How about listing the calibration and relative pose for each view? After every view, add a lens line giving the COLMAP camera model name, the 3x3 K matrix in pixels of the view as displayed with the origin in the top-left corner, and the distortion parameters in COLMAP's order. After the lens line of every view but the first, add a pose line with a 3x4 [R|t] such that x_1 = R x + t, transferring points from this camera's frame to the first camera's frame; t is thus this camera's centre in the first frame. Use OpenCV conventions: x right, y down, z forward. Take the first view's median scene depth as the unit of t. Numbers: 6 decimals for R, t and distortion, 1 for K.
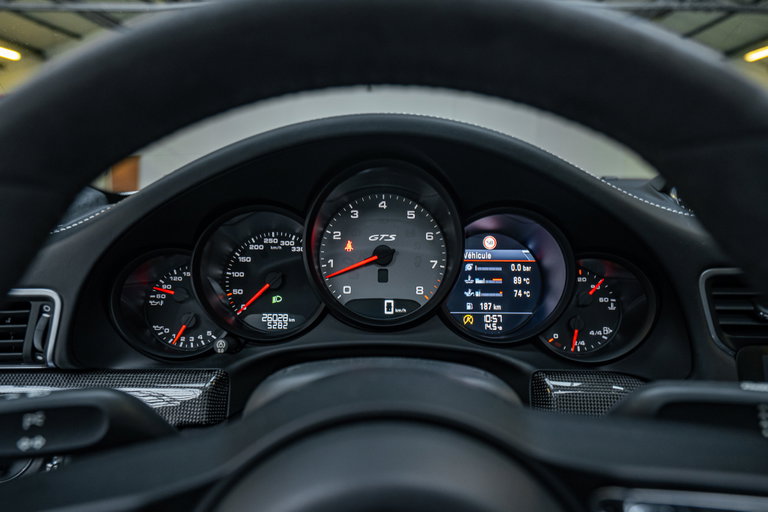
lens RADIAL K [[505.0, 0, 380.3], [0, 505.0, 261.7], [0, 0, 1]] dist [-0.007547, -0.001389]
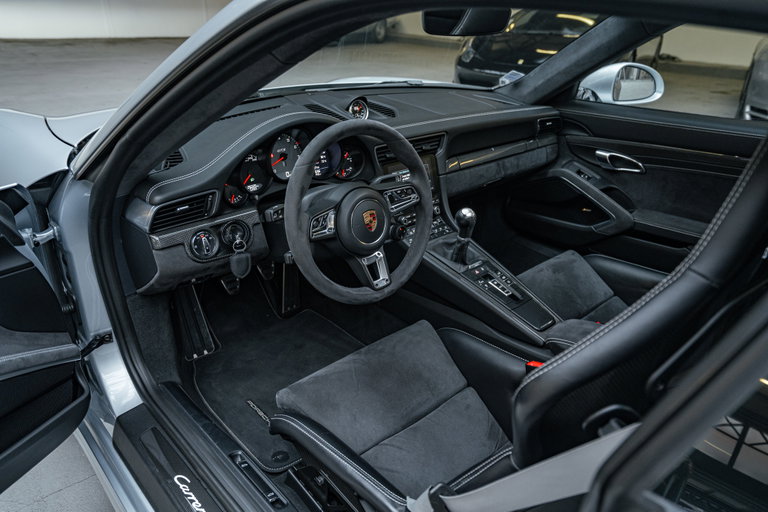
lens RADIAL K [[580.3, 0, 380.4], [0, 580.3, 252.7], [0, 0, 1]] dist [0.001283, -0.000508]
pose [[0.746329, -0.276038, 0.605637, -1.687542], [0.096838, 0.945295, 0.311513, -0.459184], [-0.658495, -0.173842, 0.732232, -1.807122]]
